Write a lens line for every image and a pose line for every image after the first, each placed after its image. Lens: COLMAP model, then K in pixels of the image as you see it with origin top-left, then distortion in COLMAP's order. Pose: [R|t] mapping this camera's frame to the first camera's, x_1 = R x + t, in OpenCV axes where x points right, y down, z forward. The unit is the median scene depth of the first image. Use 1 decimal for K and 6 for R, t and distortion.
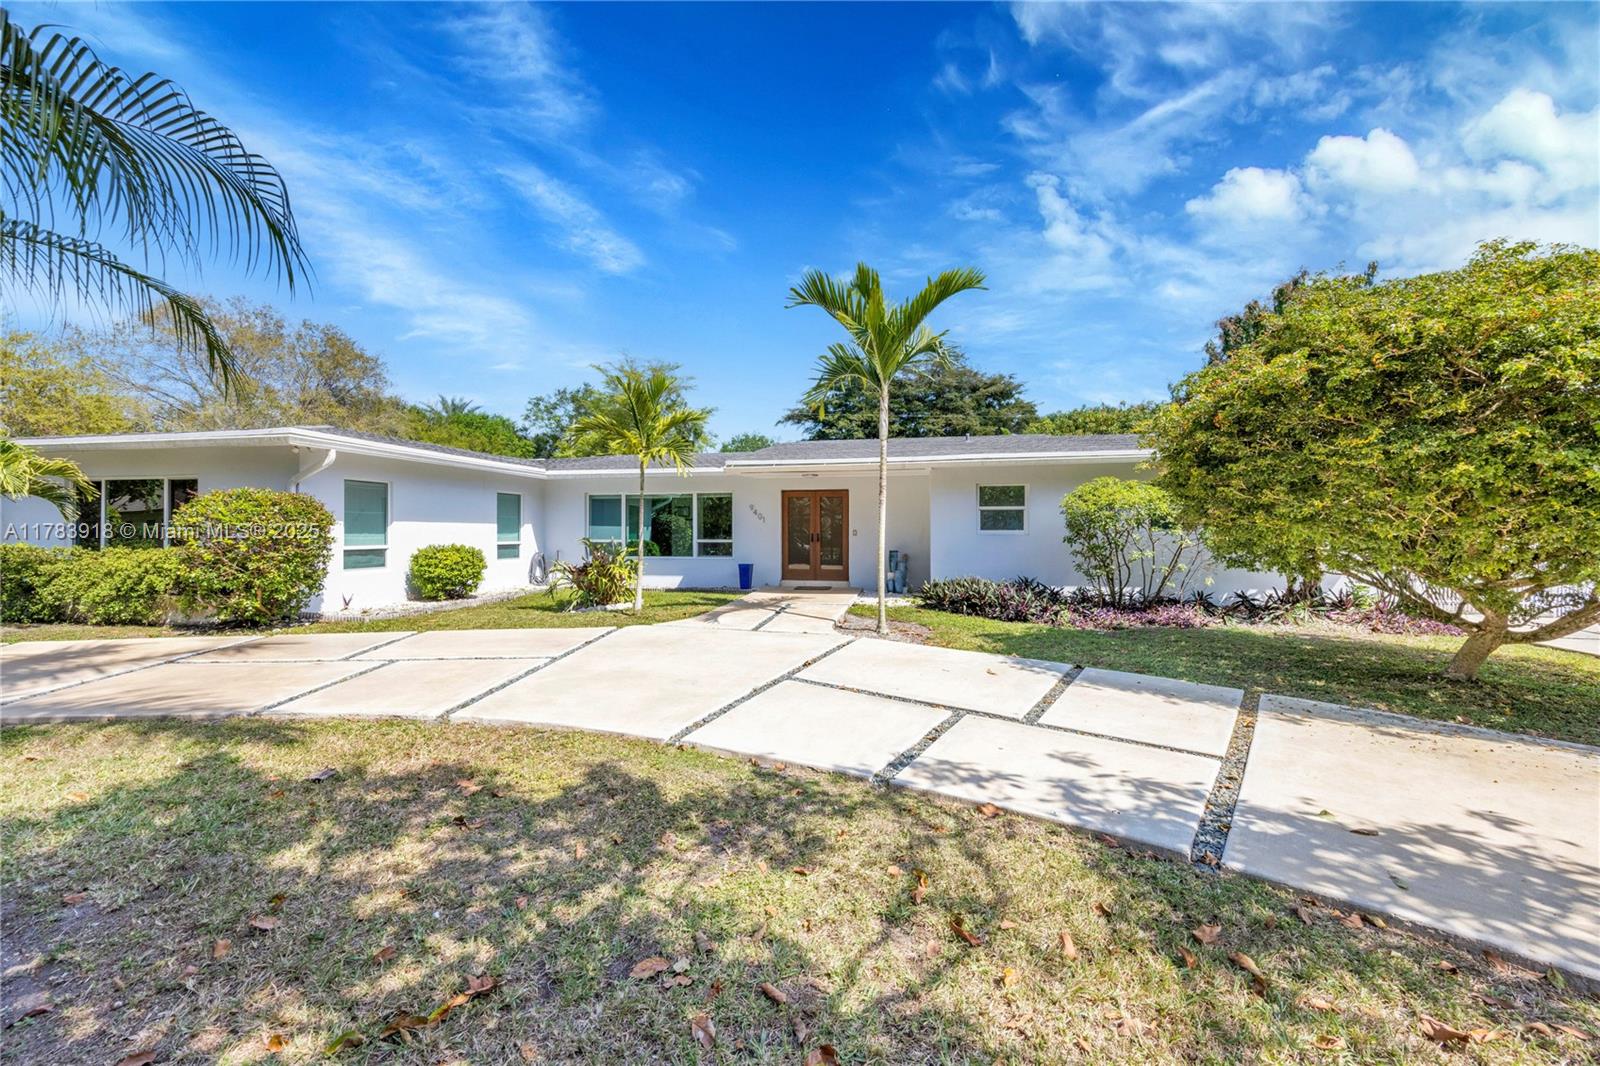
lens RADIAL K [[605.7, 0, 803.1], [0, 605.7, 527.8], [0, 0, 1]] dist [-0.005621, 0.000257]
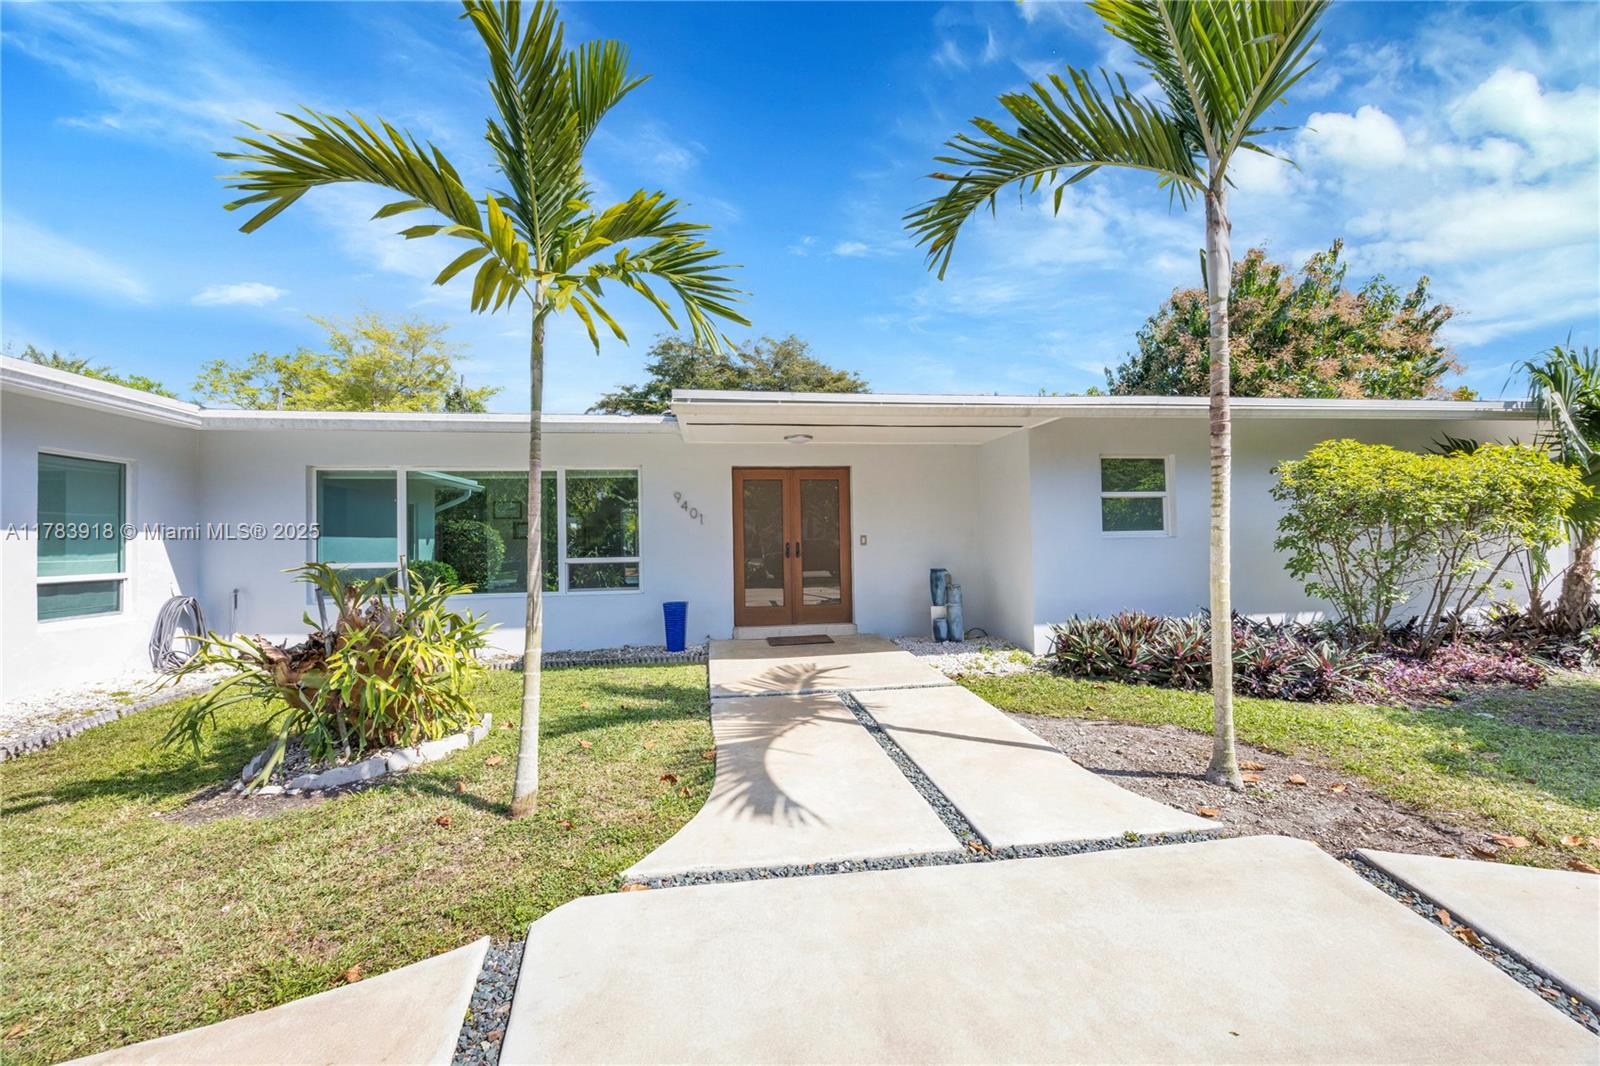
lens RADIAL K [[605.7, 0, 803.1], [0, 605.7, 527.8], [0, 0, 1]] dist [-0.005621, 0.000257]
pose [[0.938777, -0.010342, 0.344370, -0.167751], [0.016335, 0.999761, -0.014505, 0.004032], [-0.344137, 0.019242, 0.938722, 0.448363]]
